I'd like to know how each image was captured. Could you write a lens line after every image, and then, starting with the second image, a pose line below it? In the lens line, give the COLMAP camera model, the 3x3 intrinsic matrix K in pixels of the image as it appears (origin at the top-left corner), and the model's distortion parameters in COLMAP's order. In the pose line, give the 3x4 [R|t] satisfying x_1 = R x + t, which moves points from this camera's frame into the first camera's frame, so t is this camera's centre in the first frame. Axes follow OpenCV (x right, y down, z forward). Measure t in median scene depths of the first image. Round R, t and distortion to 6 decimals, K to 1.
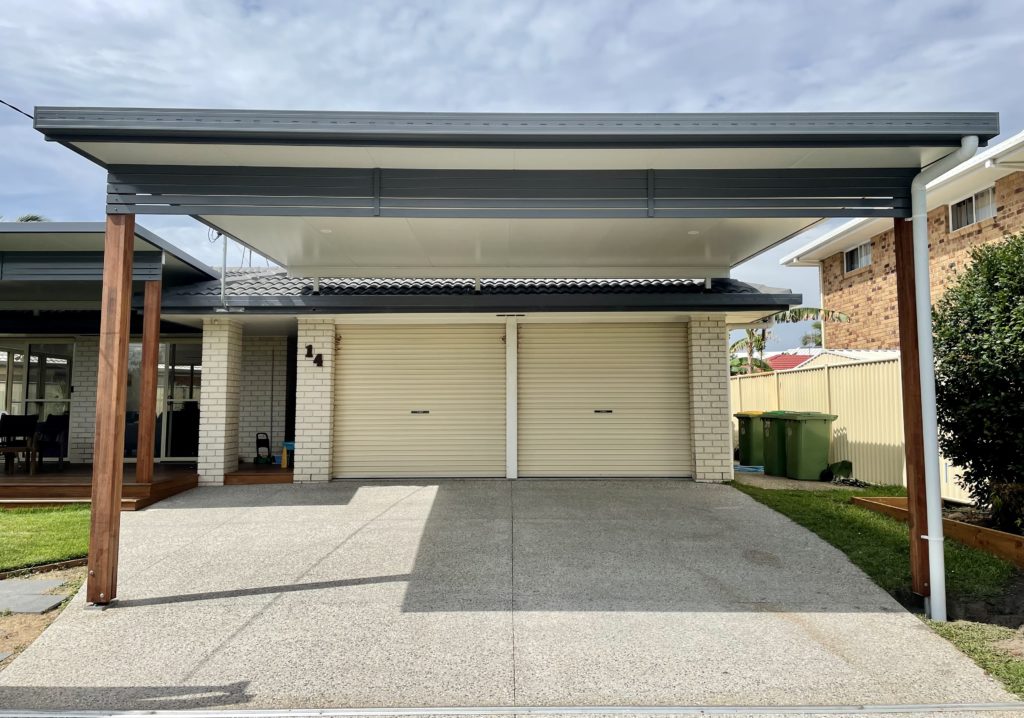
lens RADIAL K [[808.1, 0, 511.6], [0, 808.1, 312.7], [0, 0, 1]] dist [0.079823, 0.000474]
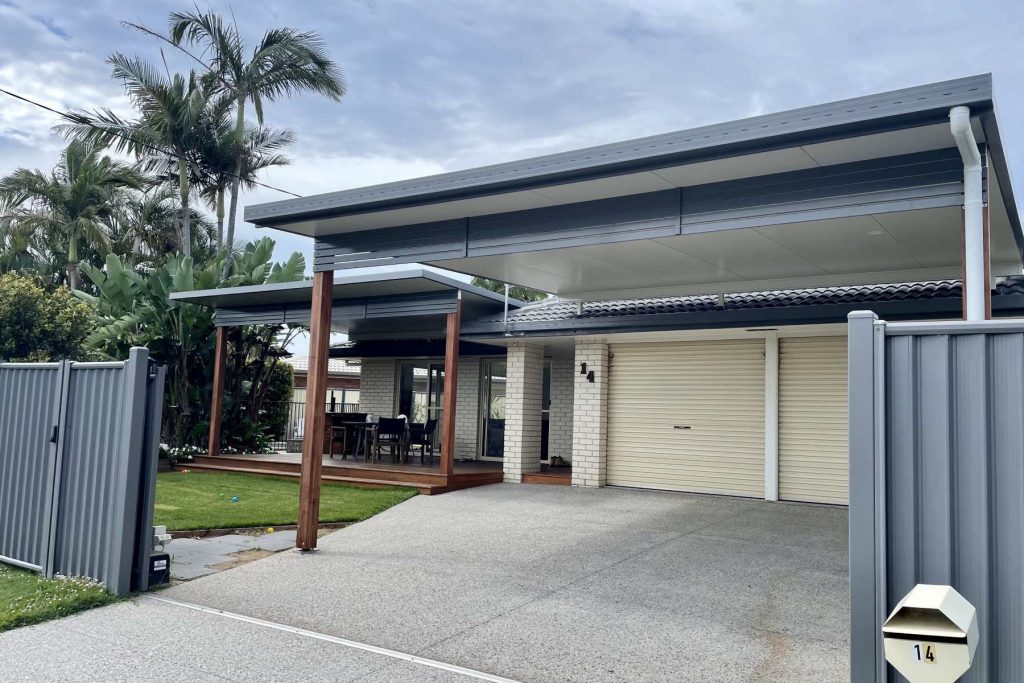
lens RADIAL K [[823.0, 0, 512.0], [0, 823.0, 341.5], [0, 0, 1]] dist [0.163329, -0.002112]
pose [[0.829978, -0.027328, -0.557127, 0.298948], [0.037552, 0.999271, 0.006927, -0.000904], [0.556531, -0.026670, 0.830398, 0.011965]]
